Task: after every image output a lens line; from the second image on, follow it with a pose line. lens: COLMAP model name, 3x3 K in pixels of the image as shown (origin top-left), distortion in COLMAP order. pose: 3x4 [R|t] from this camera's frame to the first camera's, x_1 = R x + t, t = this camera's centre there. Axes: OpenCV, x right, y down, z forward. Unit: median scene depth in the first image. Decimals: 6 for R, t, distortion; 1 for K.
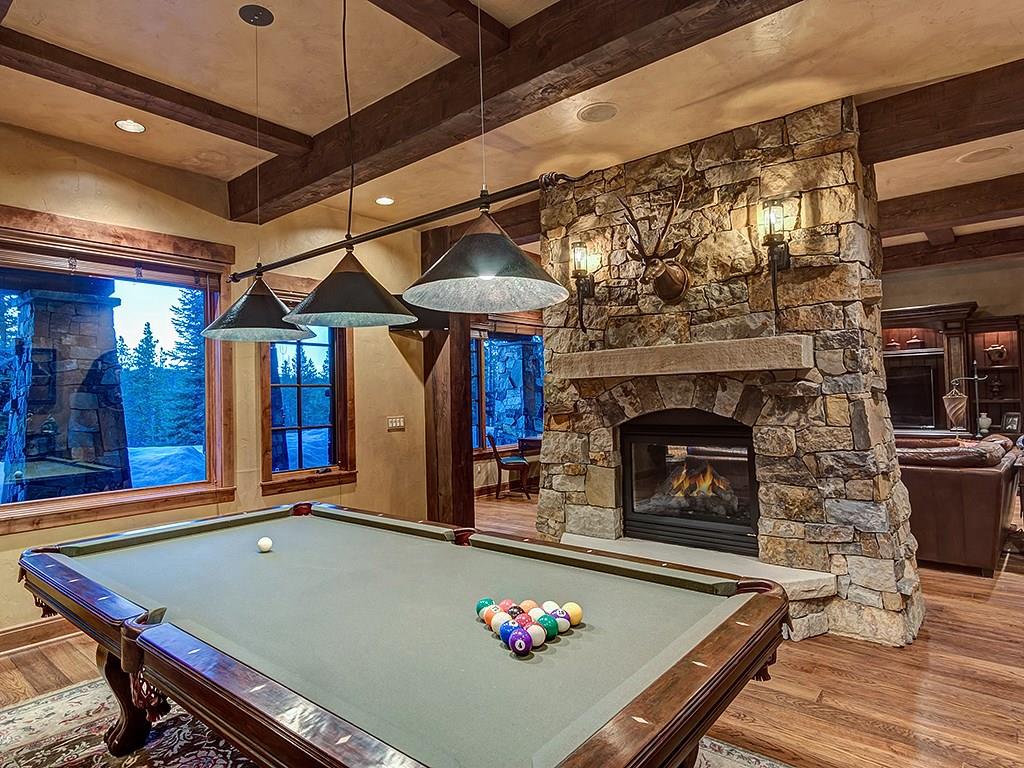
lens RADIAL K [[562.8, 0, 512.0], [0, 562.8, 384.0], [0, 0, 1]] dist [0.002885, 0.000690]
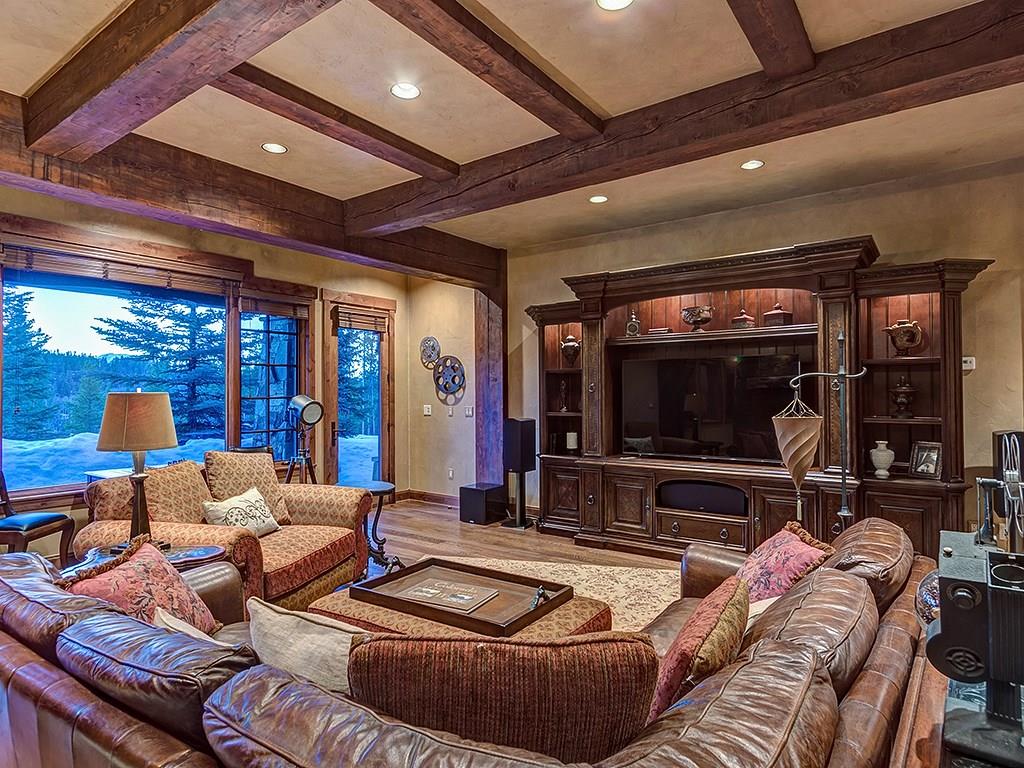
lens RADIAL K [[581.6, 0, 512.0], [0, 581.6, 384.0], [0, 0, 1]] dist [-0.002076, -0.000550]
pose [[0.995568, 0.024518, 0.090796, 0.420208], [-0.025068, 0.999674, 0.004923, 0.000842], [-0.090646, -0.007177, 0.995857, 0.462536]]
